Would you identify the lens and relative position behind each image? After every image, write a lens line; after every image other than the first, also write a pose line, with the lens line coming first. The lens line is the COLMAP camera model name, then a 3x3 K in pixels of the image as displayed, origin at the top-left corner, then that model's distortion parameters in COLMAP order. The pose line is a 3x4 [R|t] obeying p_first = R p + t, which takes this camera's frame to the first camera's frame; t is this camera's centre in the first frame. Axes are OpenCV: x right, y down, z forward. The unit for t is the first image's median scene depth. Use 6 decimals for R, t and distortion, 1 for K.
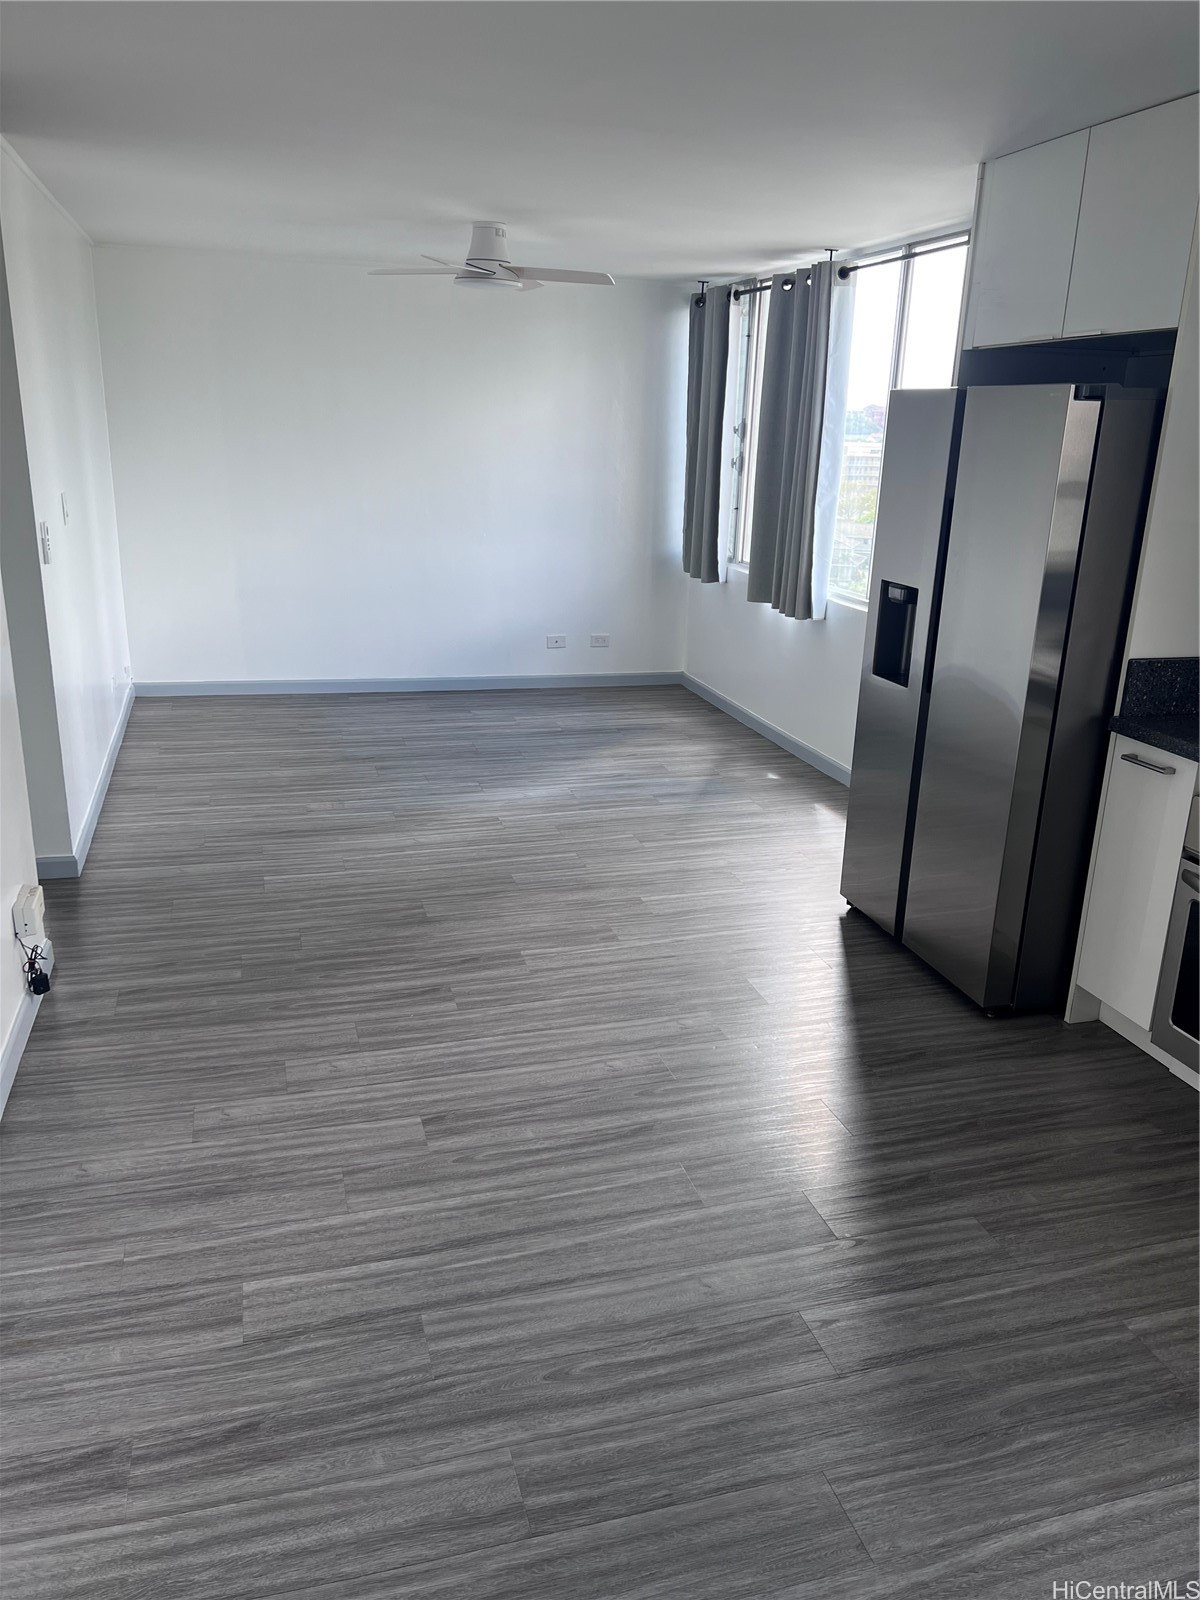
lens RADIAL K [[1195.8, 0, 607.4], [0, 1195.8, 807.6], [0, 0, 1]] dist [0.038205, -0.056978]
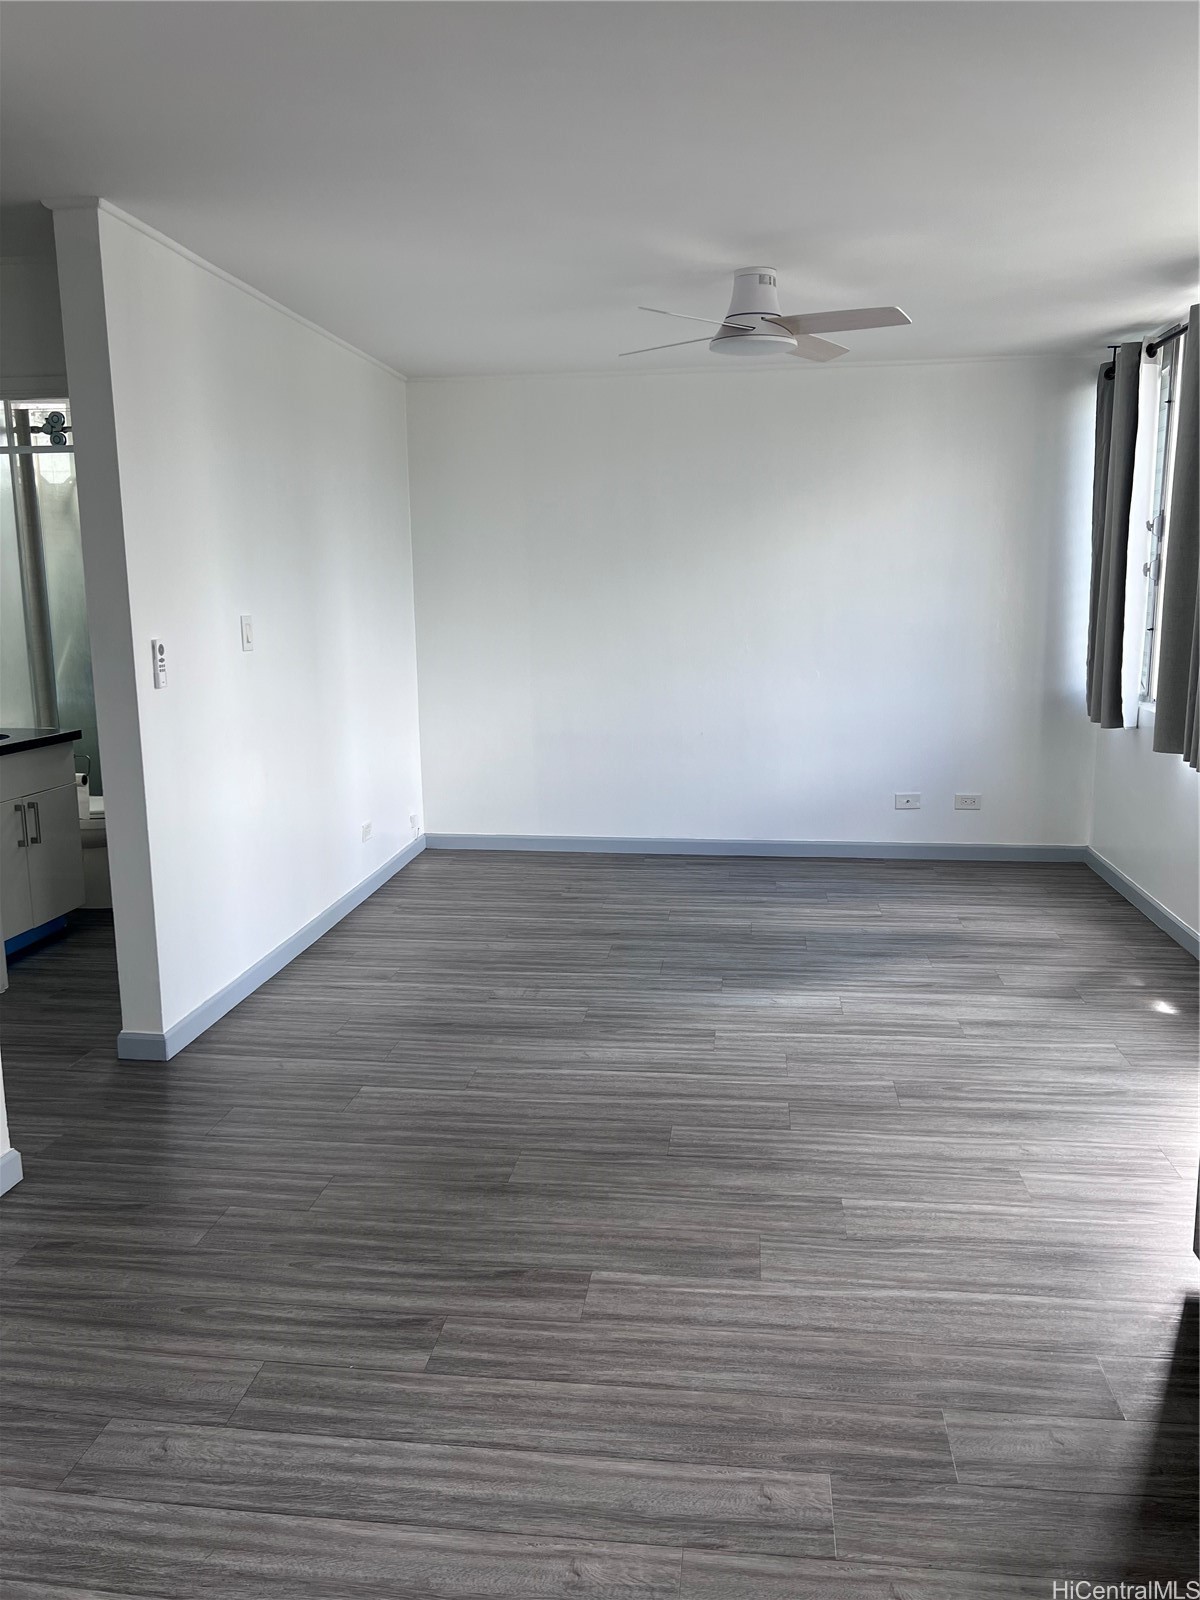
lens RADIAL K [[1195.8, 0, 591.0], [0, 1195.8, 797.7], [0, 0, 1]] dist [0.038205, -0.056978]
pose [[0.912494, 0.027265, -0.408180, 0.132093], [-0.085193, 0.988566, -0.124419, -0.035514], [0.400120, 0.148306, 0.904383, 0.286652]]
